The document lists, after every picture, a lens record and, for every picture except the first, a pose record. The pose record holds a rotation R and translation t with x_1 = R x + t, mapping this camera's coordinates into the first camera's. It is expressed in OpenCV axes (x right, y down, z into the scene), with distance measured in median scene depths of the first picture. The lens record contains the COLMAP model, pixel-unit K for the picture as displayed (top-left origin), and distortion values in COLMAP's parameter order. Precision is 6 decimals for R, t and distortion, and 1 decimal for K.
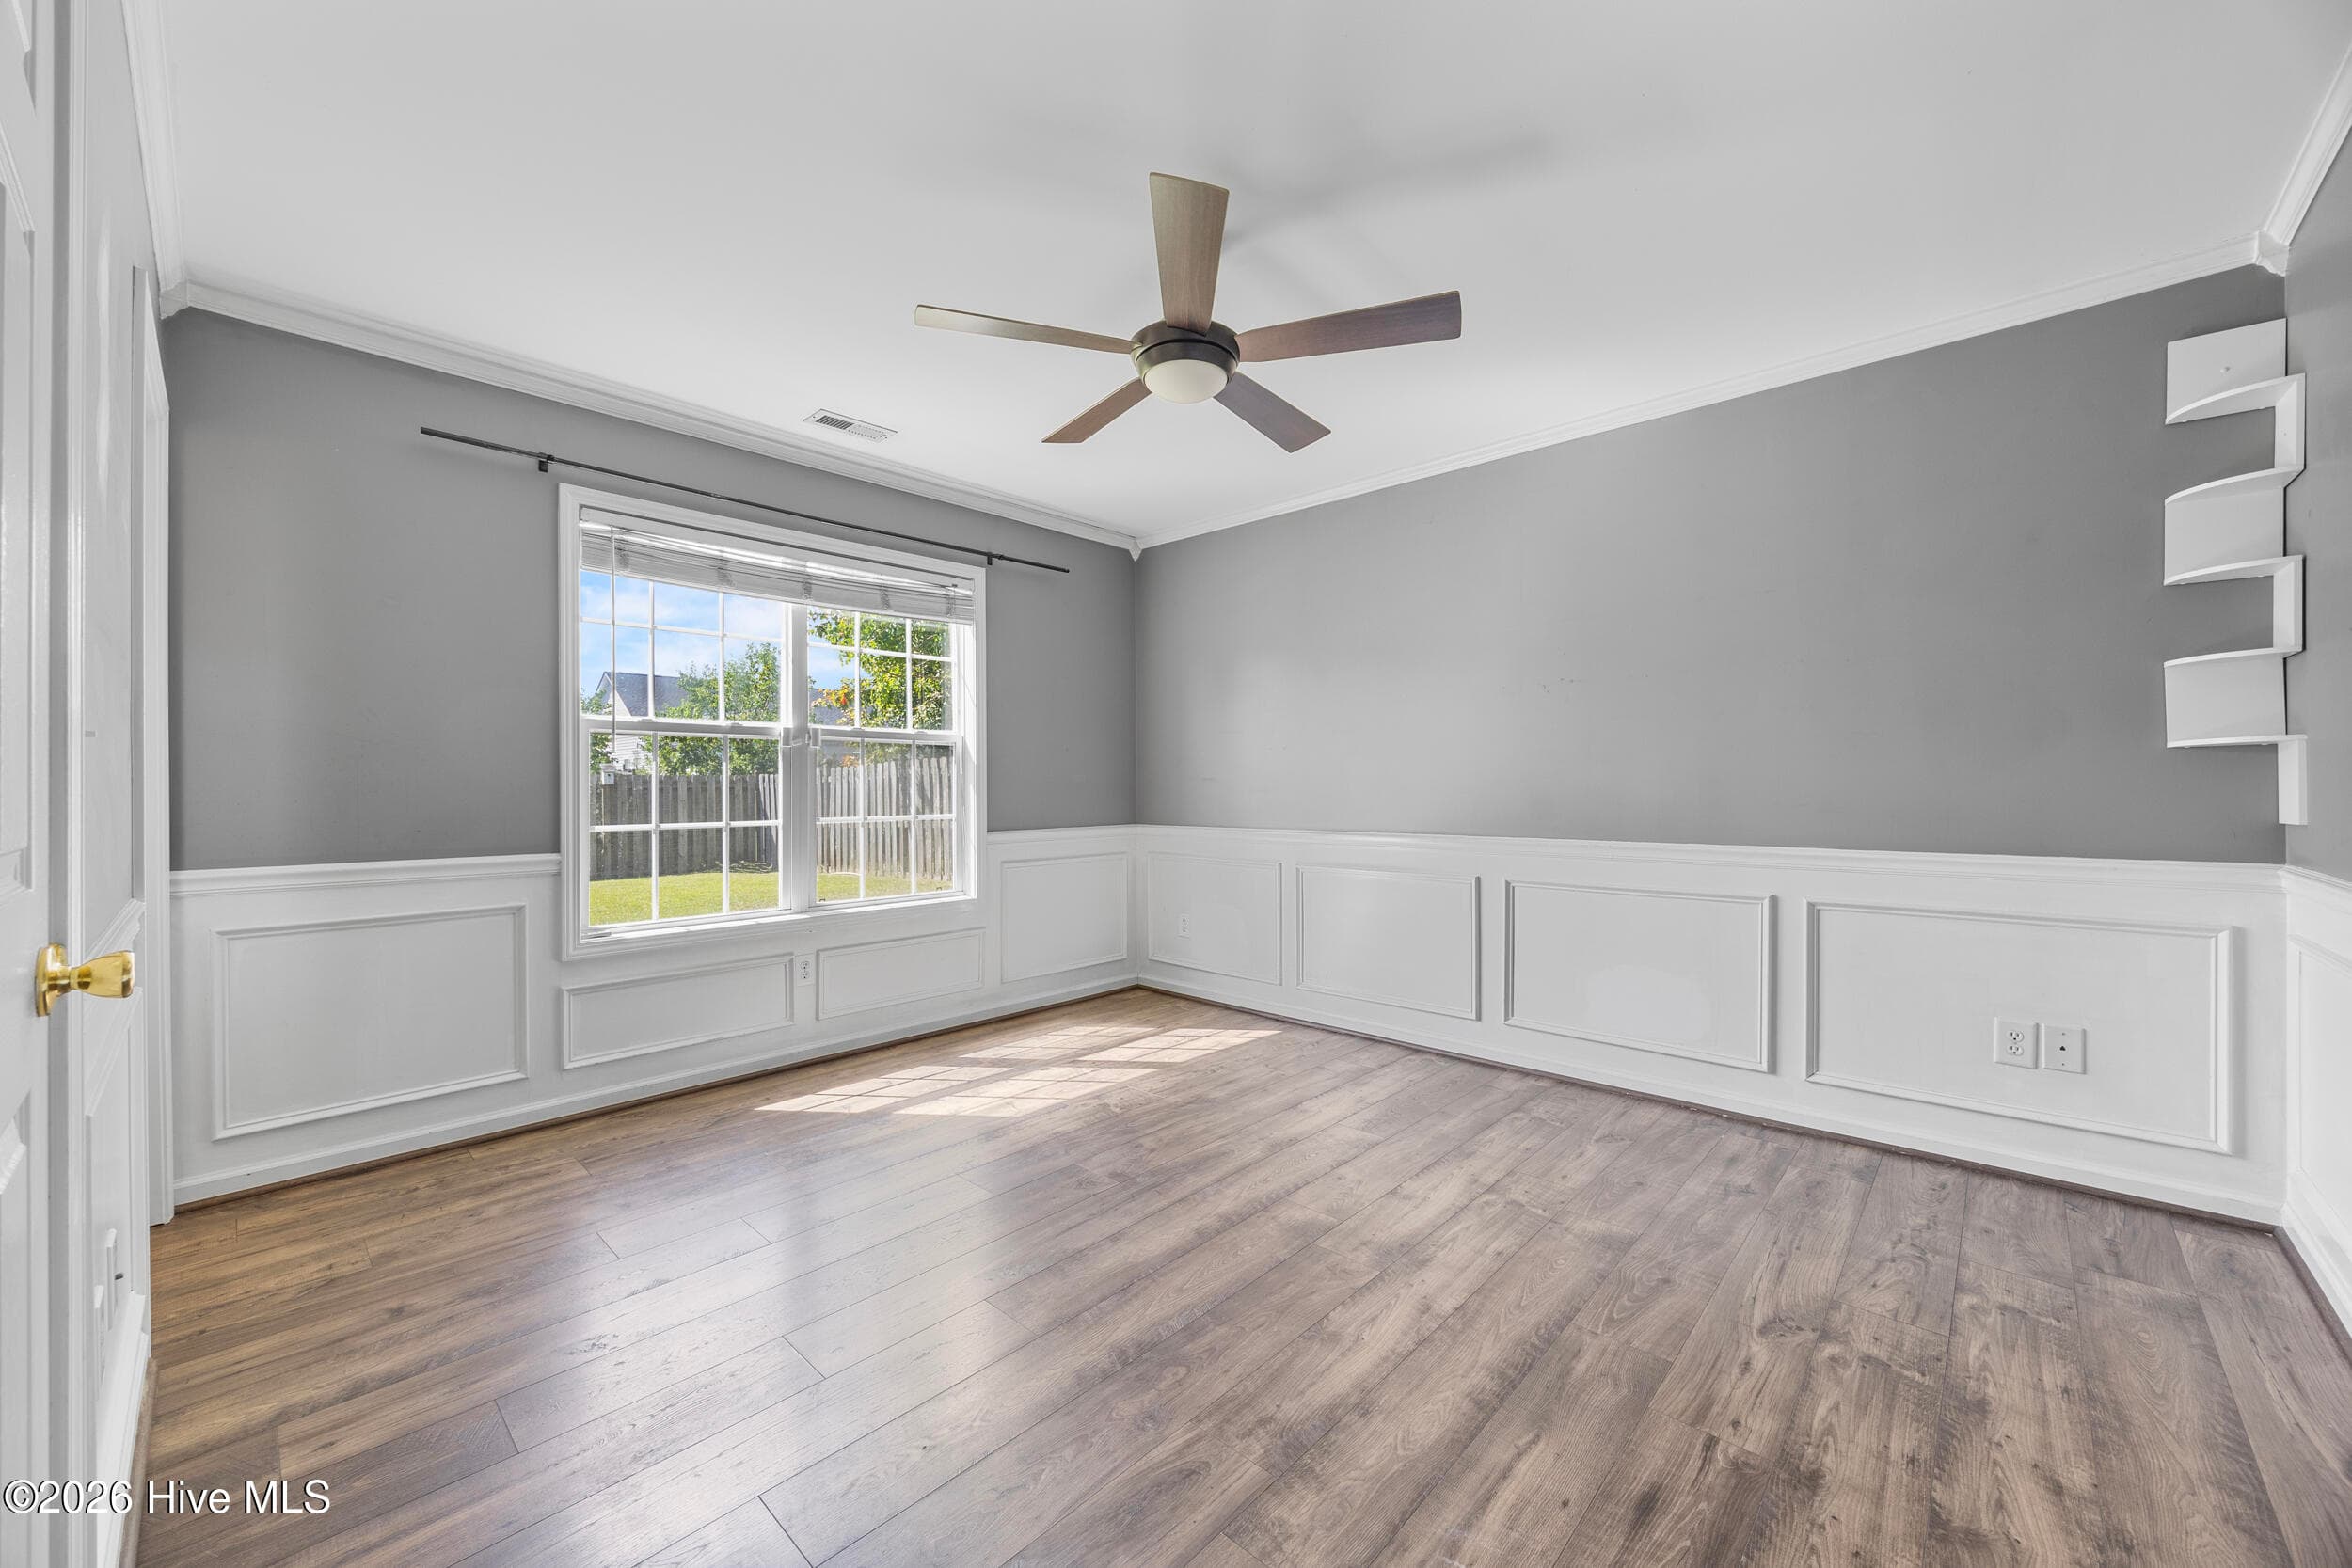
lens RADIAL K [[886.3, 0, 1162.2], [0, 886.3, 786.3], [0, 0, 1]] dist [-0.002894, -0.000131]
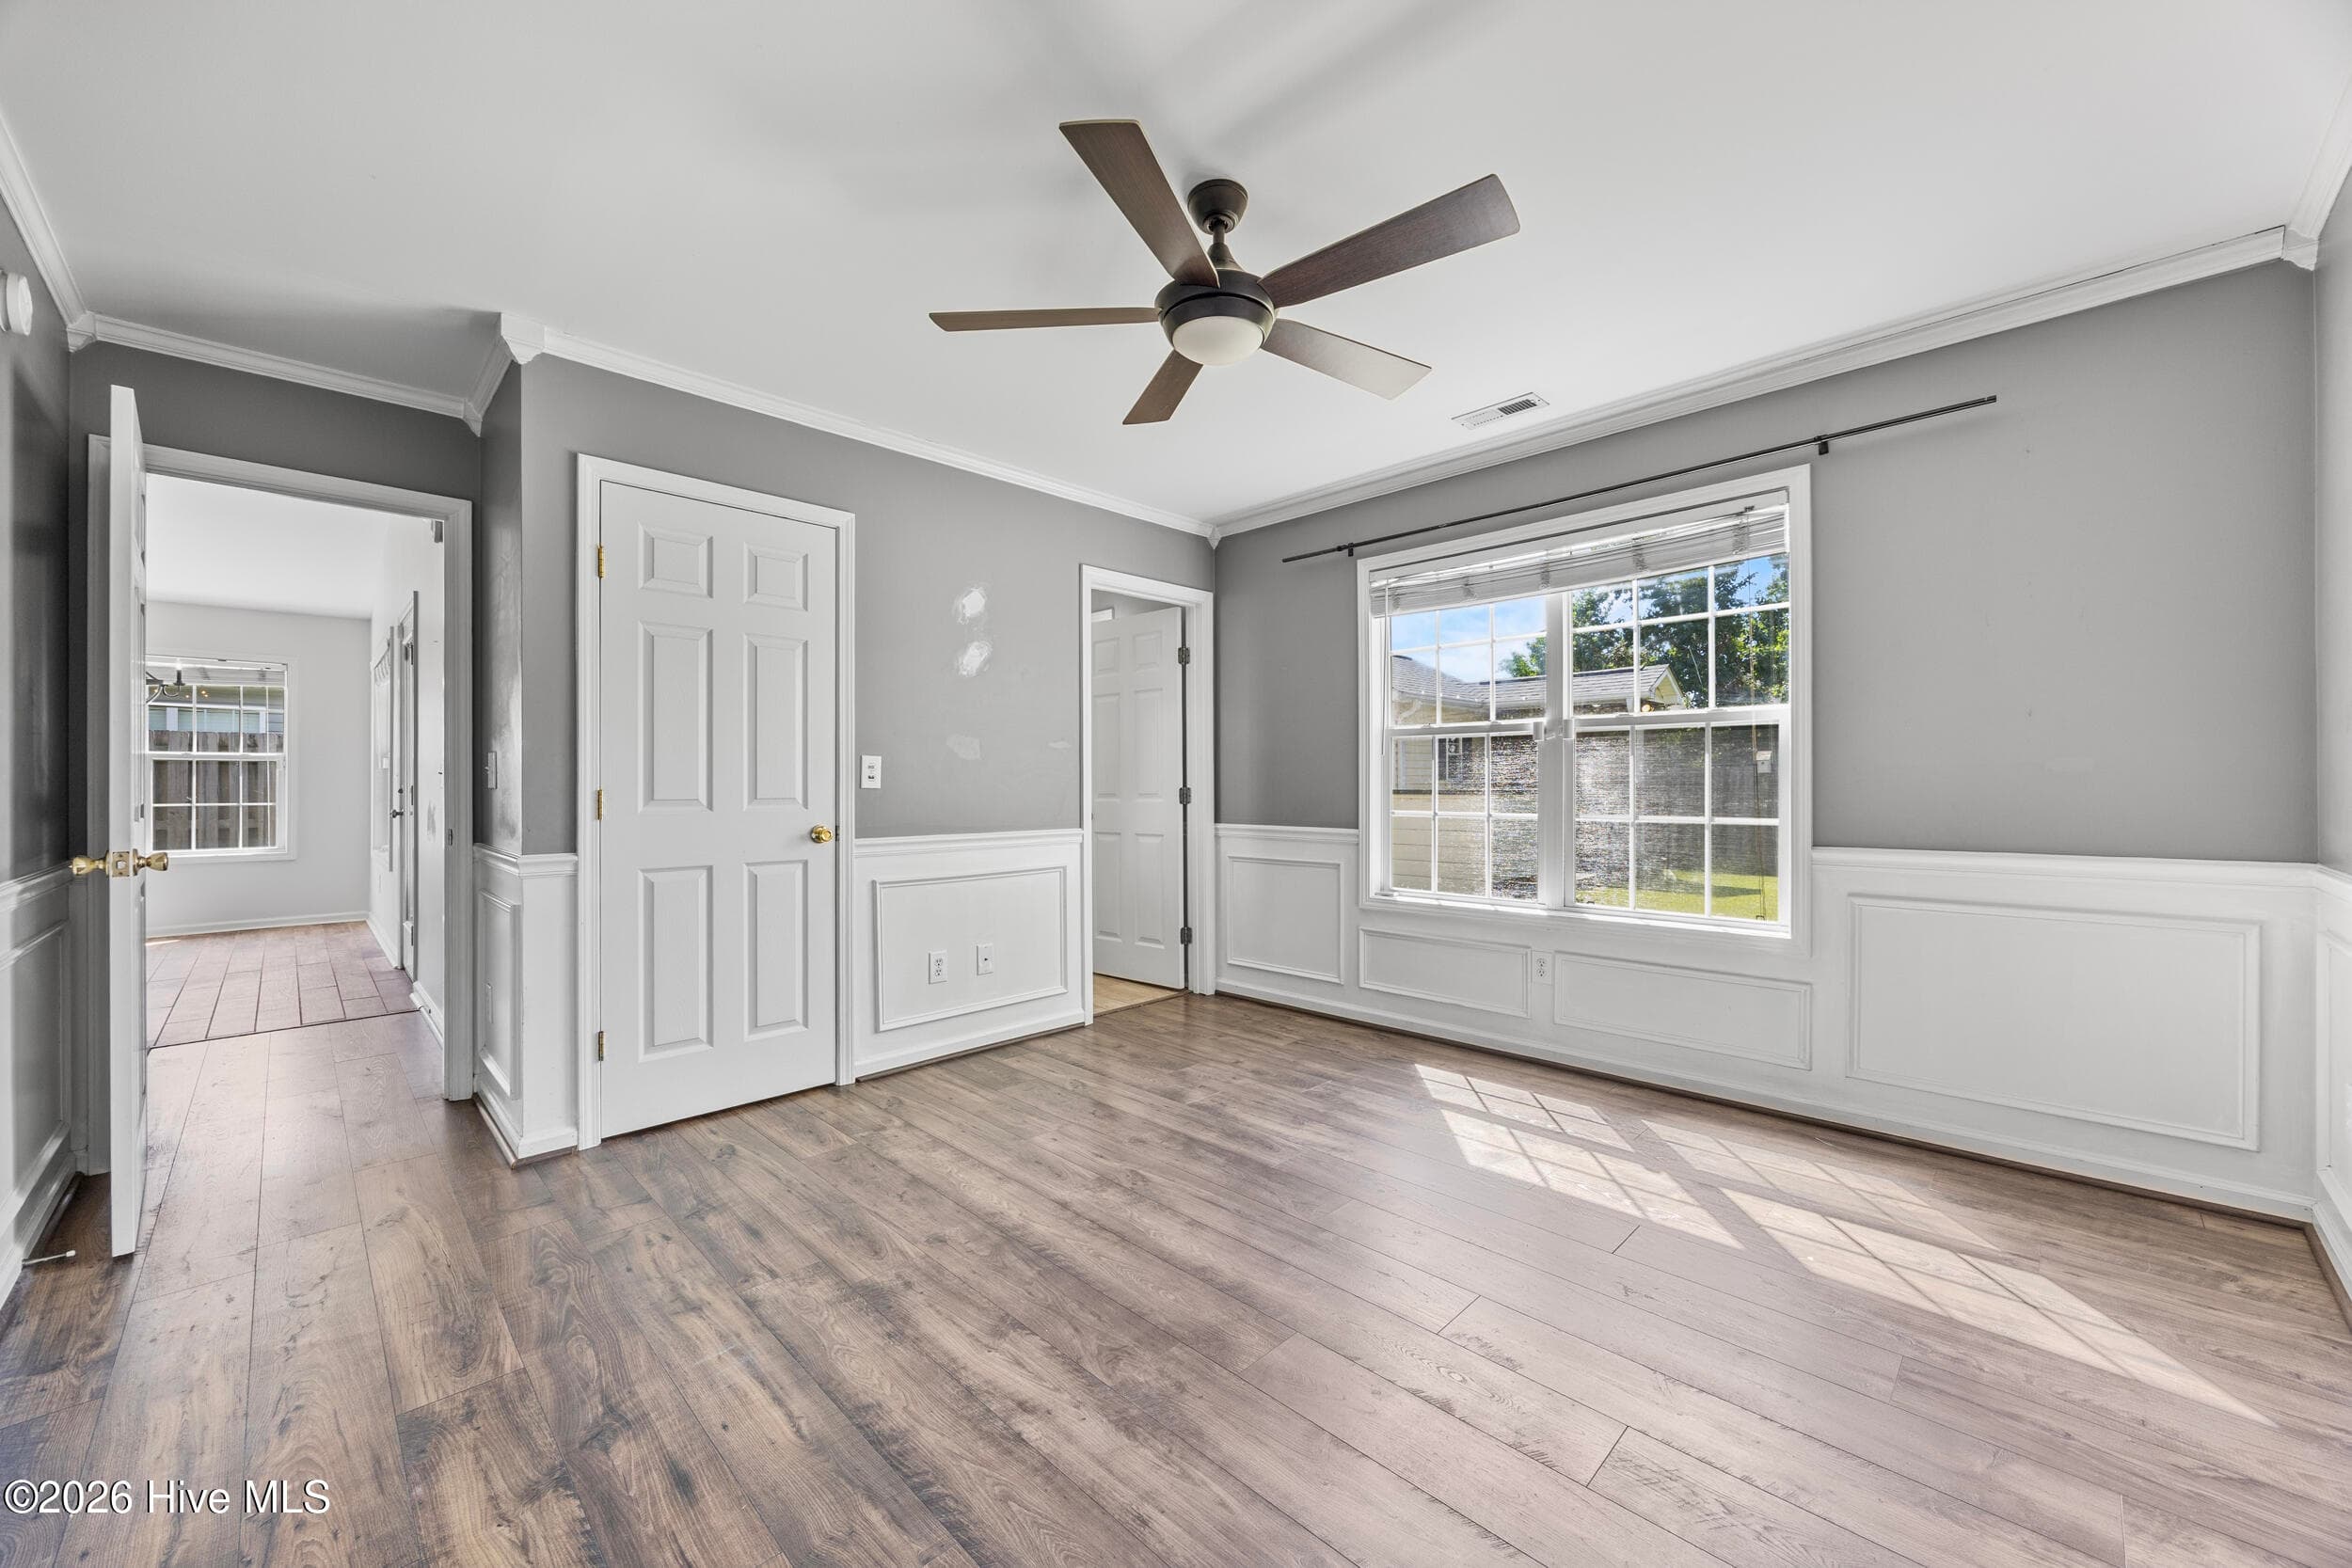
lens RADIAL K [[910.4, 0, 1176.0], [0, 910.4, 784.0], [0, 0, 1]] dist [-0.010450, 0.000350]
pose [[-0.029247, 0.005786, -0.999555, 0.747469], [0.002621, 0.999980, 0.005711, -0.003295], [0.999569, -0.002453, -0.029261, 0.761254]]
